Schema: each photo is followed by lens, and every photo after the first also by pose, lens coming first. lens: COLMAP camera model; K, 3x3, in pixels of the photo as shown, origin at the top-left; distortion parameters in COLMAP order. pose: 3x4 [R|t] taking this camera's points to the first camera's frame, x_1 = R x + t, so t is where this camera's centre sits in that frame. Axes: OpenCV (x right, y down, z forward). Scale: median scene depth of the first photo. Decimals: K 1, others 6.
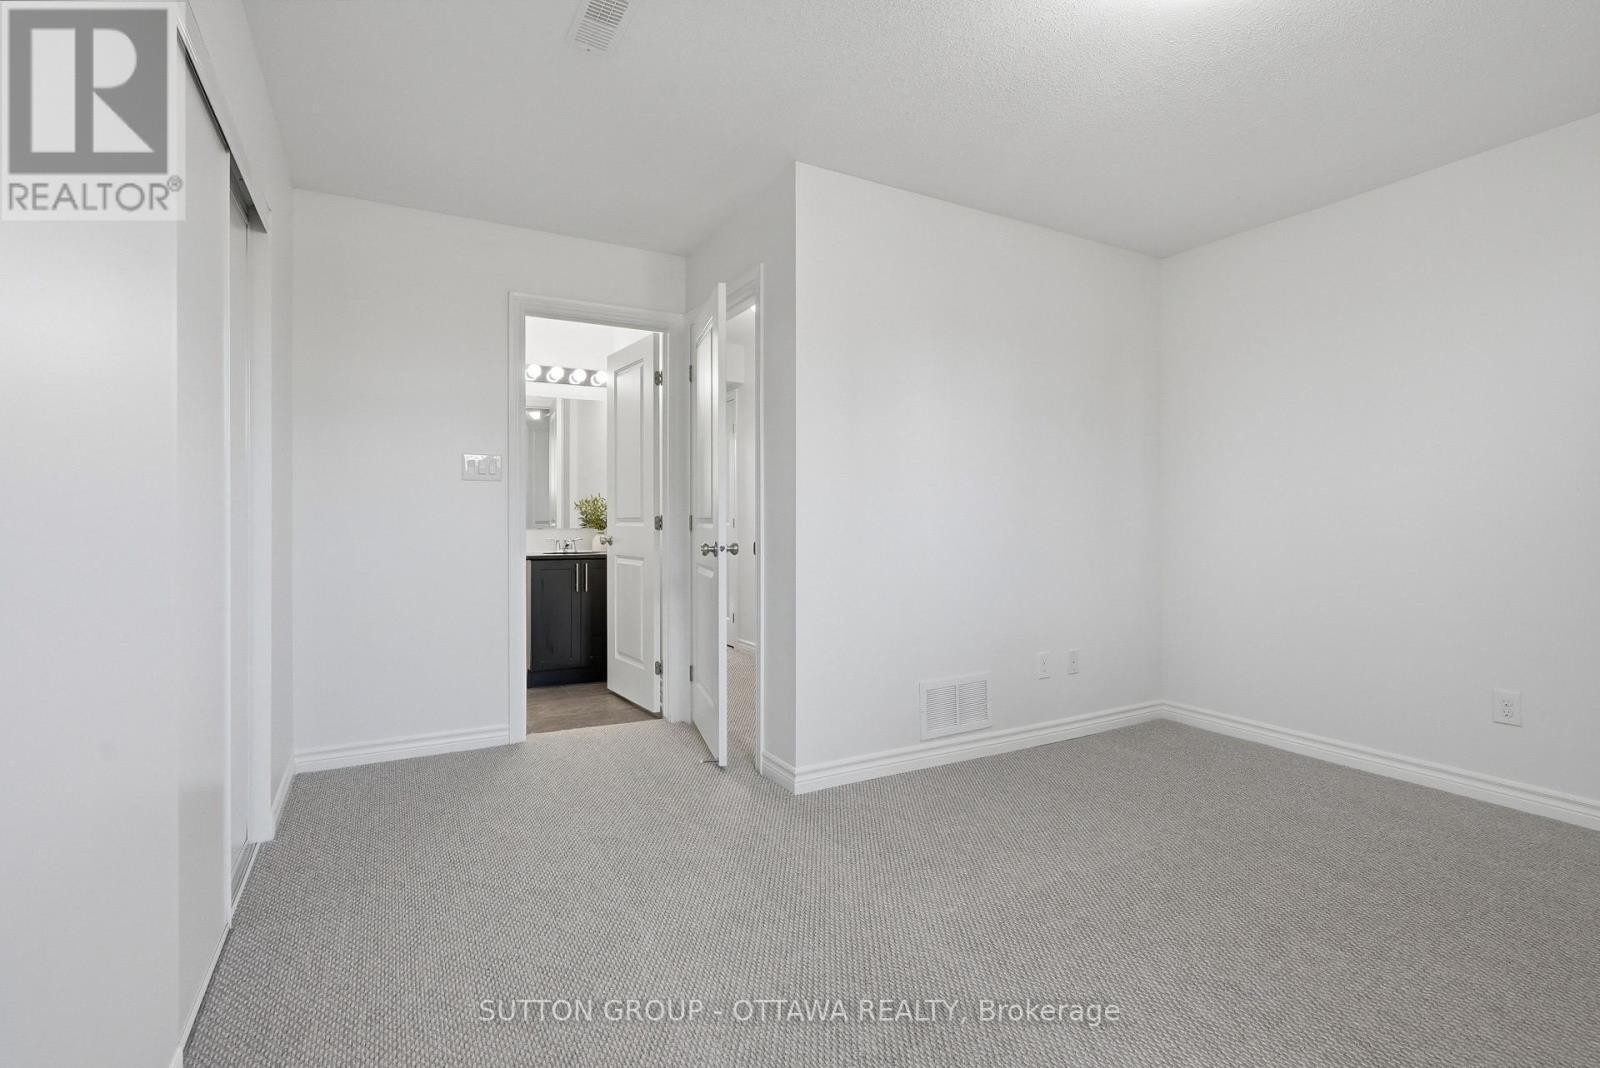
lens RADIAL K [[741.8, 0, 799.3], [0, 741.8, 526.8], [0, 0, 1]] dist [-0.000049, 0.000166]
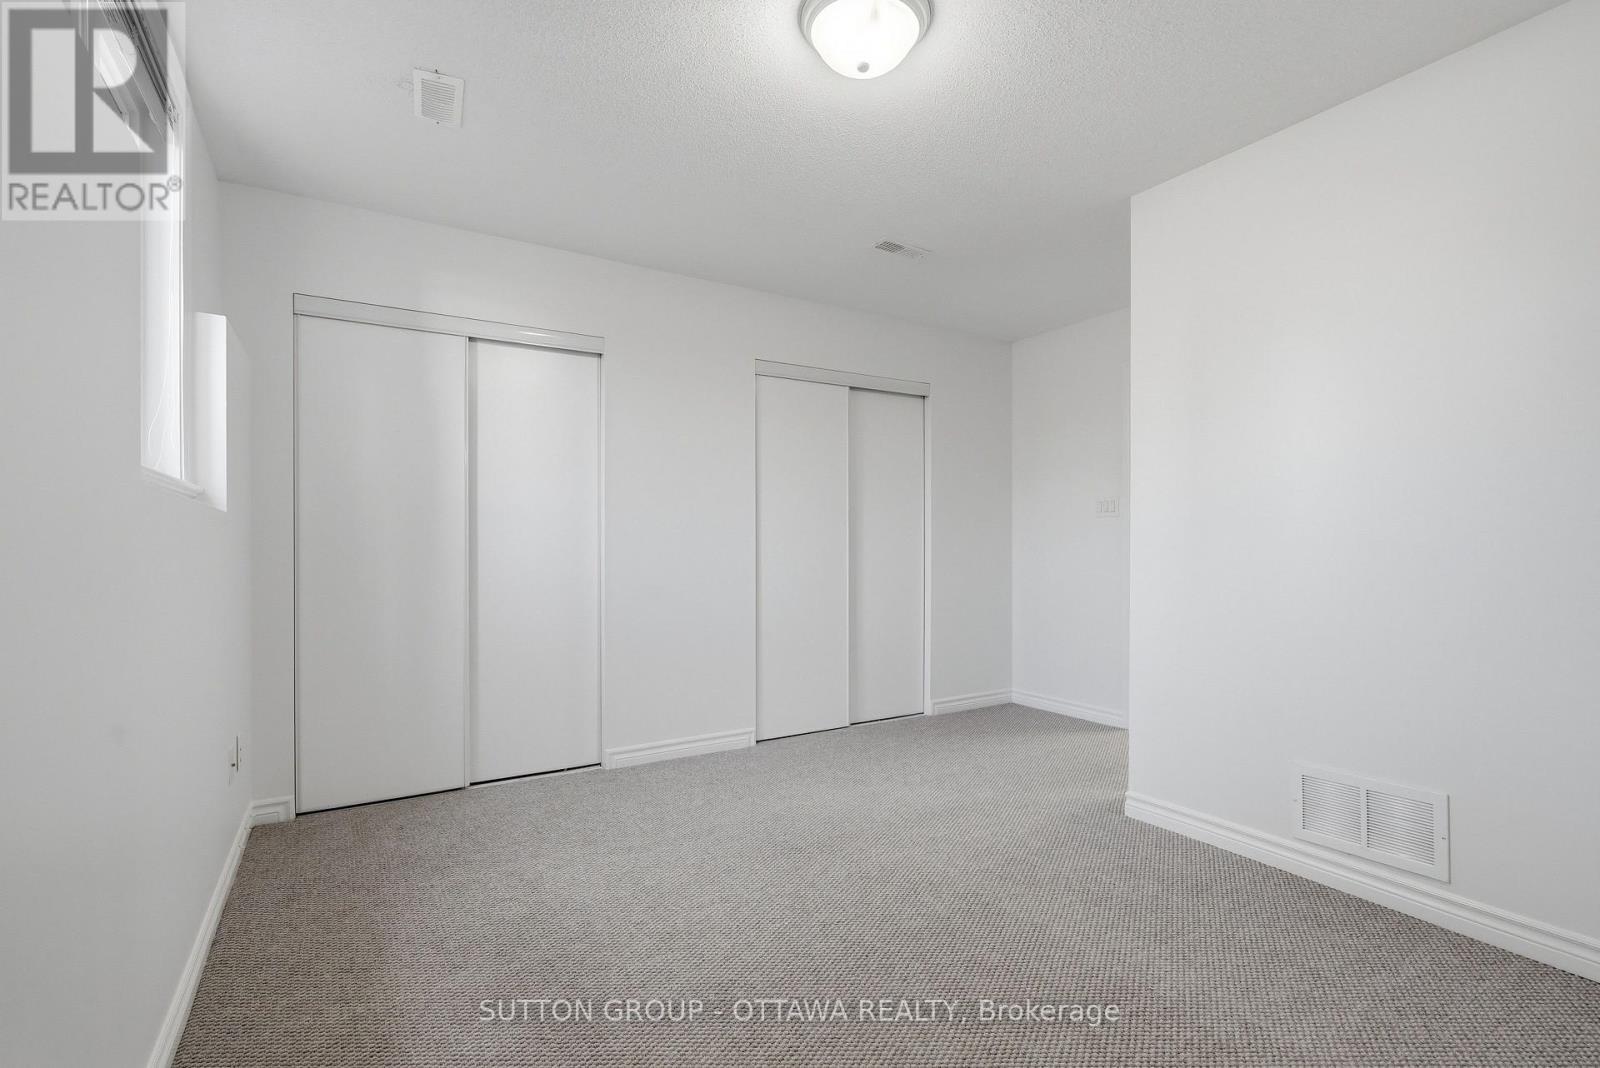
lens RADIAL K [[741.8, 0, 802.7], [0, 741.8, 535.2], [0, 0, 1]] dist [-0.000049, 0.000166]
pose [[0.034243, -0.006887, -0.999390, 0.903702], [0.005490, 0.999962, -0.006703, -0.020164], [0.999398, -0.005257, 0.034280, 0.463391]]
